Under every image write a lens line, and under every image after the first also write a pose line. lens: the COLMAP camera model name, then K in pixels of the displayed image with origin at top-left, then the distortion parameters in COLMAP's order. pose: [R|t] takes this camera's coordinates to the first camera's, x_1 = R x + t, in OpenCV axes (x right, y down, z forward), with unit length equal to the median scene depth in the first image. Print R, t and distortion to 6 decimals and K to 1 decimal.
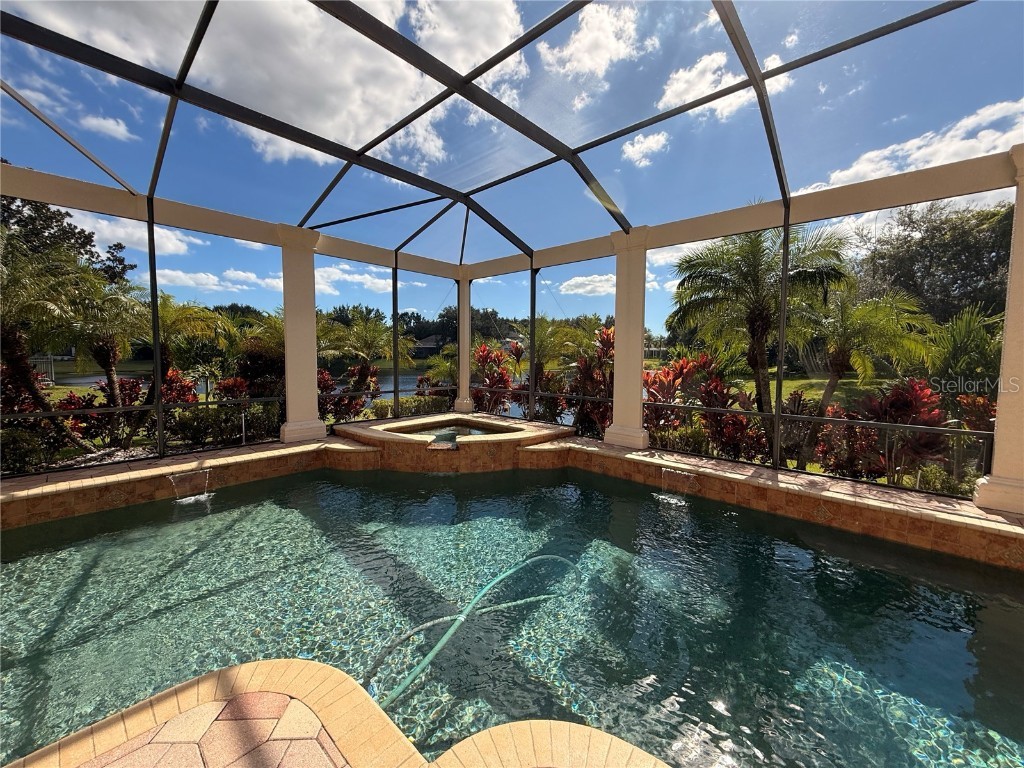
lens RADIAL K [[409.8, 0, 507.6], [0, 409.8, 384.1], [0, 0, 1]] dist [0.001485, 0.000369]
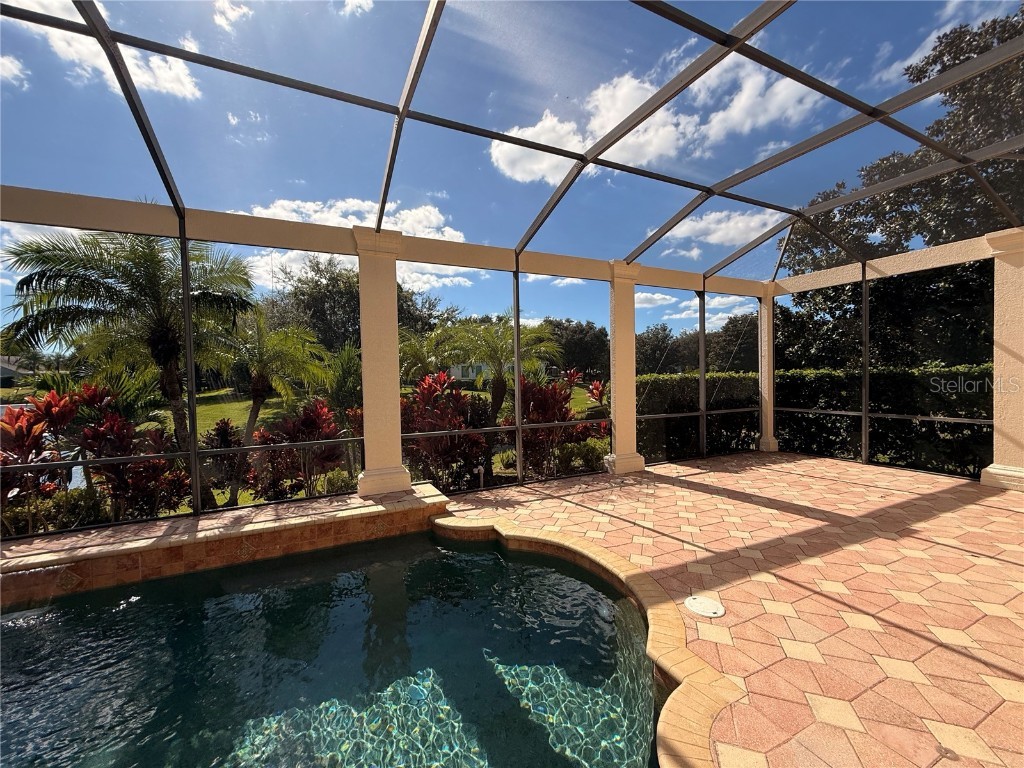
lens RADIAL K [[409.8, 0, 511.3], [0, 409.8, 383.8], [0, 0, 1]] dist [0.001485, 0.000369]
pose [[0.374212, -0.042619, 0.926363, 0.095818], [0.089718, 0.995921, 0.009577, -0.016182], [-0.922993, 0.079528, 0.376509, 0.032623]]
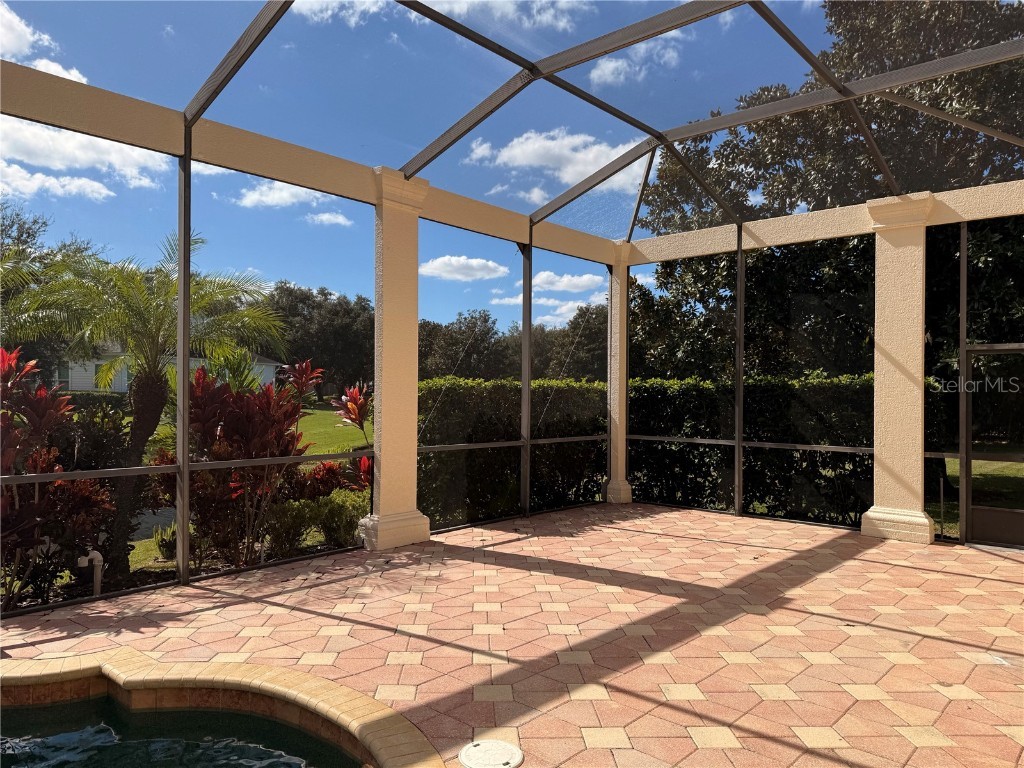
lens RADIAL K [[717.6, 0, 512.0], [0, 717.6, 392.3], [0, 0, 1]] dist [0.052078, -0.055212]
pose [[-0.010968, -0.016999, 0.999795, 0.138820], [0.062186, 0.997909, 0.017649, 0.020856], [-0.998004, 0.062367, -0.009888, 0.001234]]
